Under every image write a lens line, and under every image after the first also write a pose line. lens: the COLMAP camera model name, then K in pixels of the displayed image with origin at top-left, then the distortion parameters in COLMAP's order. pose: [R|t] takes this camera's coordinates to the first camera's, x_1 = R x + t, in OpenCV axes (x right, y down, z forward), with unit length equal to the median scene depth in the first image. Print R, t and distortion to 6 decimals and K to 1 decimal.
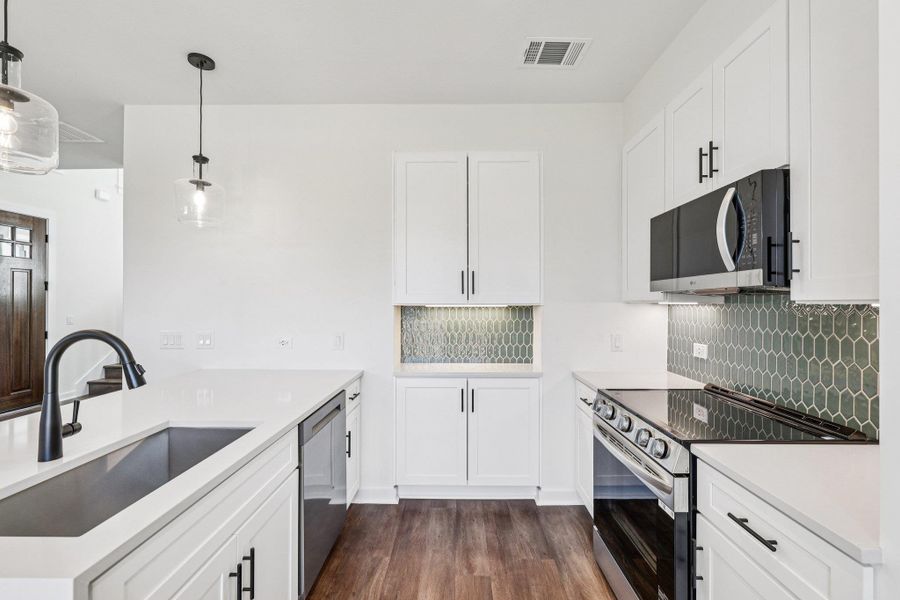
lens RADIAL K [[378.1, 0, 453.1], [0, 378.1, 299.6], [0, 0, 1]] dist [-0.003638, 0.000921]
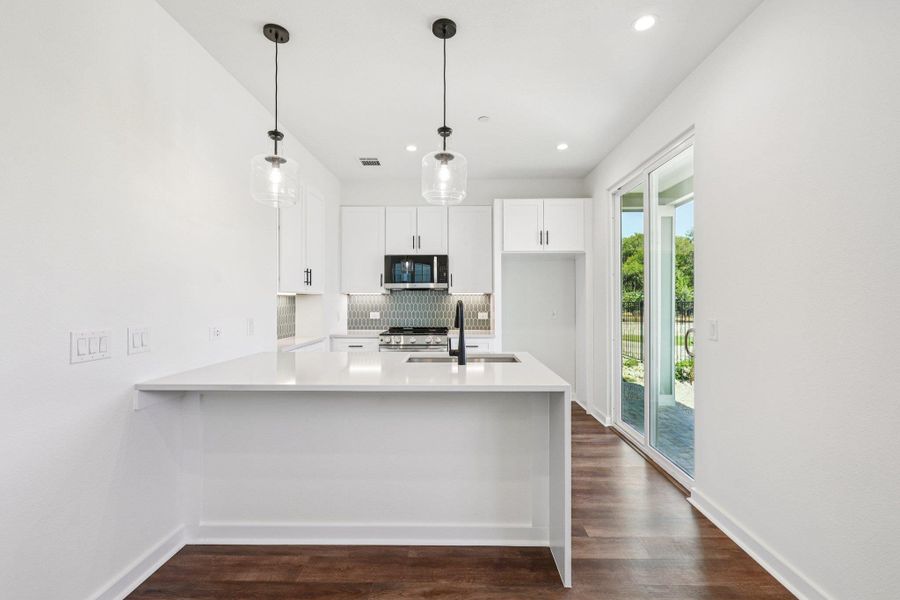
lens RADIAL K [[378.1, 0, 452.4], [0, 378.1, 301.2], [0, 0, 1]] dist [-0.003638, 0.000921]
pose [[0.015805, -0.002627, 0.999872, -1.475597], [-0.005674, 0.999980, 0.002717, 0.041462], [-0.999859, -0.005716, 0.015790, 0.489732]]
